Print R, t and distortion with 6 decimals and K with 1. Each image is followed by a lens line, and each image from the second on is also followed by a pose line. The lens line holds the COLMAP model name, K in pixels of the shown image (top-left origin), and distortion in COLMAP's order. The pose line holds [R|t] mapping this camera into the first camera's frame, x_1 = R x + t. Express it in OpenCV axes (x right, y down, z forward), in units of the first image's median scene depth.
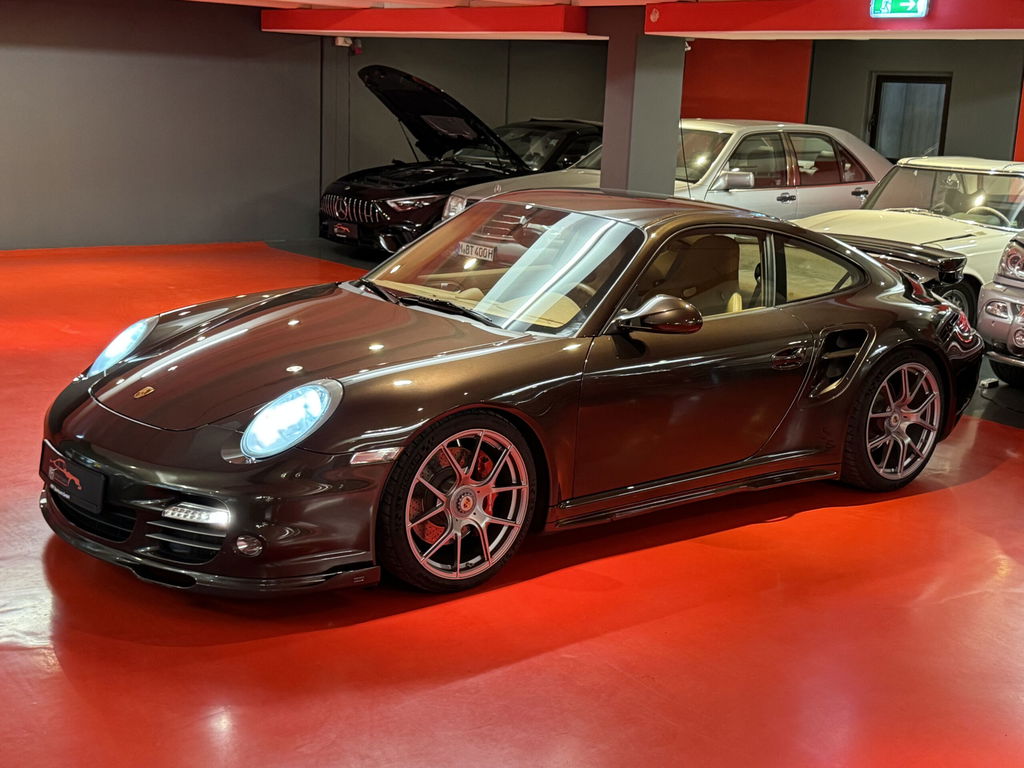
lens RADIAL K [[1342.4, 0, 512.0], [0, 1342.4, 384.0], [0, 0, 1]] dist [0.152142, -0.042170]
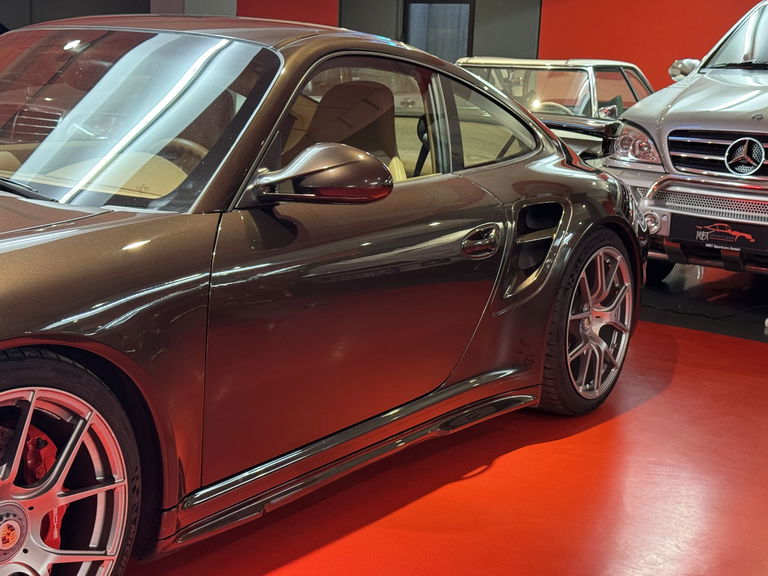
lens RADIAL K [[1150.1, 0, 384.0], [0, 1150.1, 288.0], [0, 0, 1]] dist [0.123102, -0.001847]
pose [[0.959566, -0.058031, 0.275435, -0.013172], [0.062925, 0.997978, -0.008954, 0.007720], [-0.274359, 0.025924, 0.961278, 0.515473]]
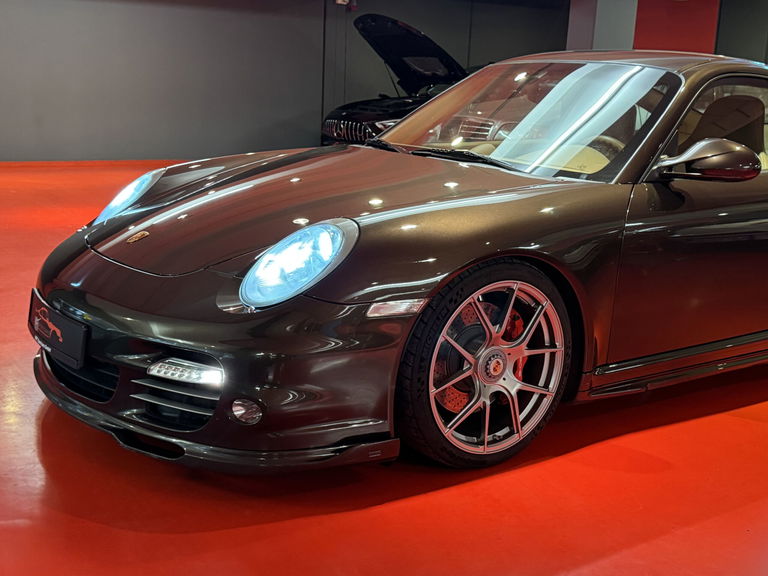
lens RADIAL K [[932.0, 0, 384.0], [0, 932.0, 288.0], [0, 0, 1]] dist [0.124671, -0.022692]
pose [[0.997508, 0.013652, -0.069220, -0.063267], [-0.013468, 0.999904, 0.003127, 0.036110], [0.069256, -0.002187, 0.997597, 0.384156]]
